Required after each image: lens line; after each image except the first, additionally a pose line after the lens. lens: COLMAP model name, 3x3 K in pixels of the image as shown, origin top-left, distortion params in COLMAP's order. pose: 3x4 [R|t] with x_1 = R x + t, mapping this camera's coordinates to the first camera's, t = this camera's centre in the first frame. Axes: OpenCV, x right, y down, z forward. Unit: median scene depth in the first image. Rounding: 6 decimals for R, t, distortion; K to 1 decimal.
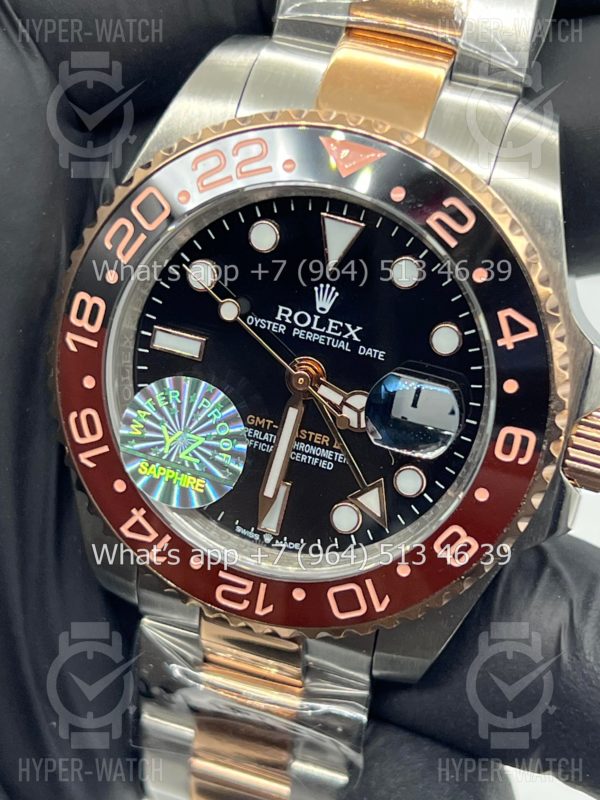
lens RADIAL K [[1798.3, 0, 313.8], [0, 1798.3, 401.7], [0, 0, 1]] dist [0.094104, -0.055033]
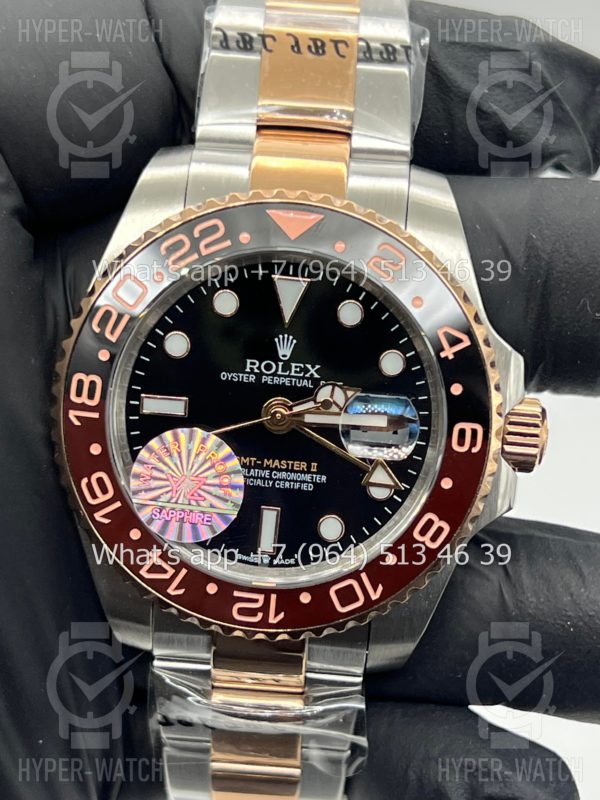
lens RADIAL K [[1782.6, 0, 302.6], [0, 1782.6, 456.0], [0, 0, 1]] dist [0.062008, 0.007541]
pose [[0.970002, -0.154431, 0.187741, -0.213868], [0.171927, 0.981799, -0.080694, 0.109931], [-0.171862, 0.110551, 0.978898, -0.145965]]
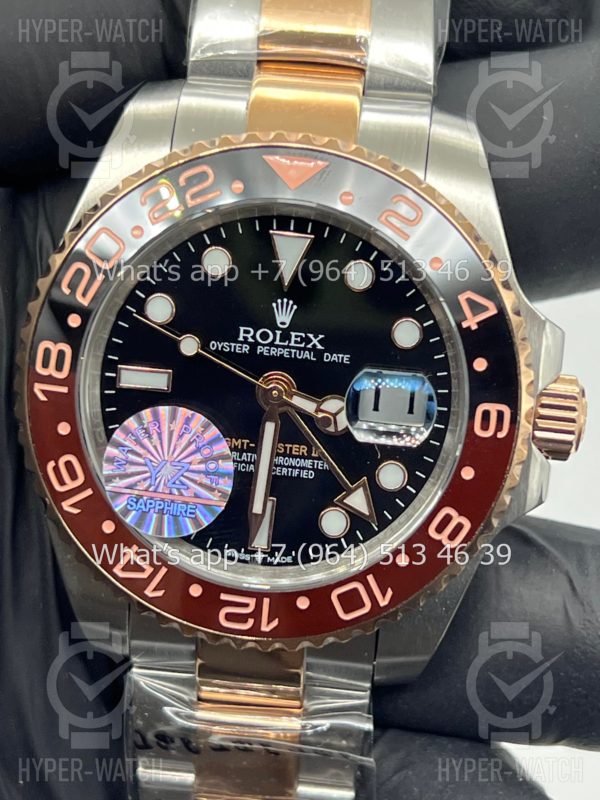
lens RADIAL K [[1798.3, 0, 313.8], [0, 1798.3, 401.7], [0, 0, 1]] dist [0.094104, -0.055033]
pose [[0.975917, -0.142123, 0.165490, -0.154518], [0.157410, 0.984023, -0.083188, 0.081001], [-0.151023, 0.107234, 0.982697, -0.011732]]
